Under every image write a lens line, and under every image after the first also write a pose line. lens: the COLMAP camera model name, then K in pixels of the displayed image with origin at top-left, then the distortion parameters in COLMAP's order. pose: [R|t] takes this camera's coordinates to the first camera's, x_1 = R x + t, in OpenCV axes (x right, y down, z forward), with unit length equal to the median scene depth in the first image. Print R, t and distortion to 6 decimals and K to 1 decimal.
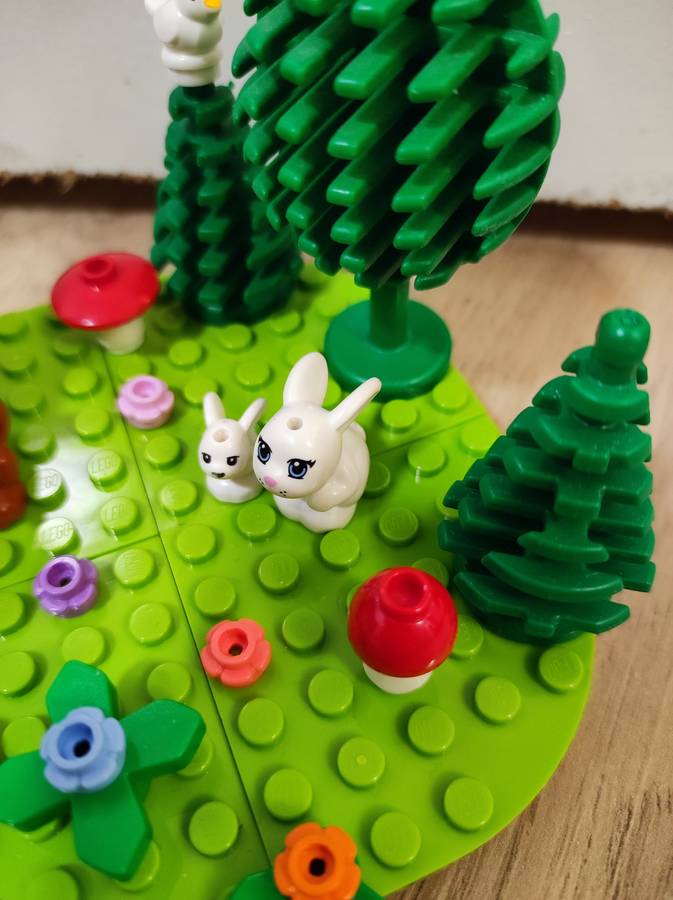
lens RADIAL K [[727.9, 0, 336.5], [0, 727.9, 450.0], [0, 0, 1]] dist [-0.099708, 0.052059]
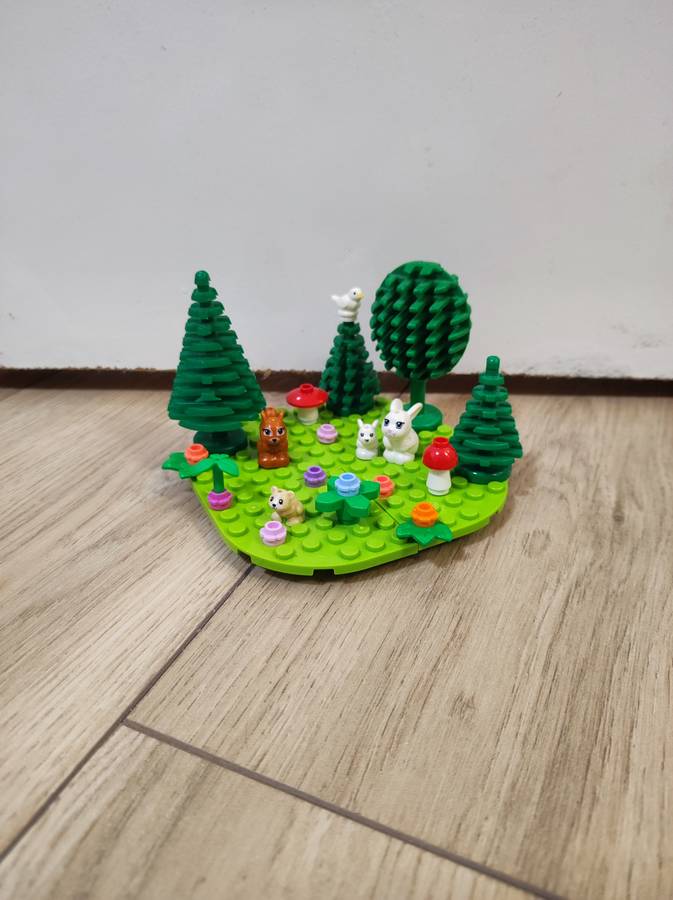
lens RADIAL K [[667.7, 0, 336.5], [0, 667.7, 450.0], [0, 0, 1]] dist [-0.026854, 0.009850]
pose [[0.998637, -0.027886, 0.044119, -0.394947], [0.043236, 0.915493, -0.400005, 1.094941], [-0.029236, 0.401367, 0.915450, -1.341833]]
